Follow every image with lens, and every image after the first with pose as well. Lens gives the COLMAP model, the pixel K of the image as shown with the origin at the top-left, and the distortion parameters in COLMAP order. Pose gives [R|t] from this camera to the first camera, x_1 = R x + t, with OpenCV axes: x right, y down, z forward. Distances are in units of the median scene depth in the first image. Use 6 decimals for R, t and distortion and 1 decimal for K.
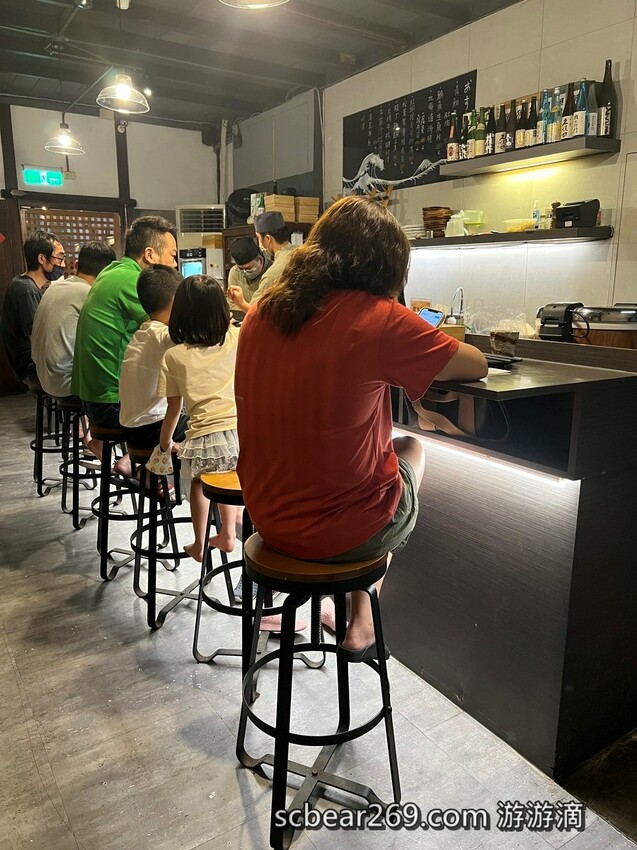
lens RADIAL K [[665.1, 0, 320.1], [0, 665.1, 424.0], [0, 0, 1]] dist [0.027951, -0.006392]
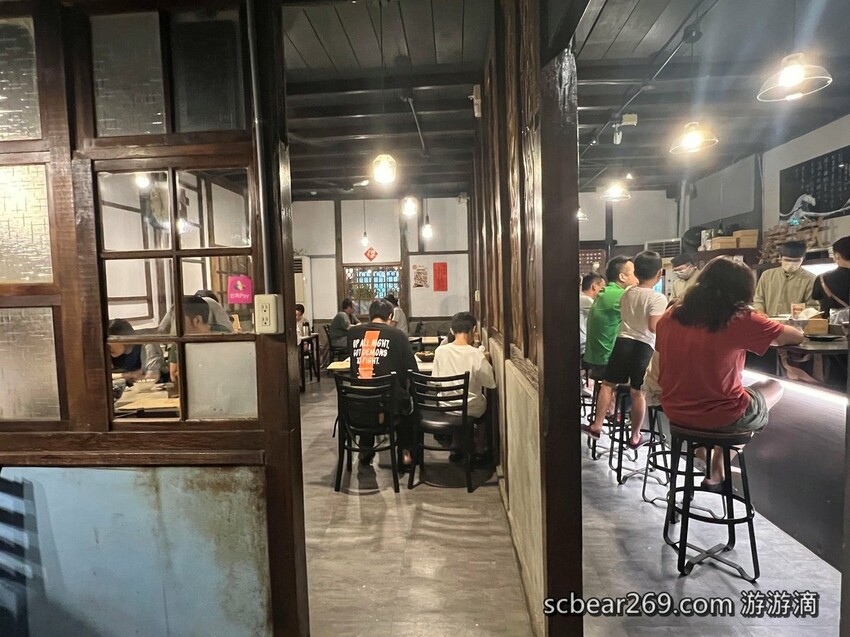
lens RADIAL K [[497.4, 0, 423.3], [0, 497.4, 321.4], [0, 0, 1]] dist [-0.006621, 0.000478]
pose [[0.810616, 0.007031, -0.585536, 0.044285], [-0.095277, 0.988187, -0.120036, 0.034802], [0.577775, 0.153091, 0.801710, -0.194648]]
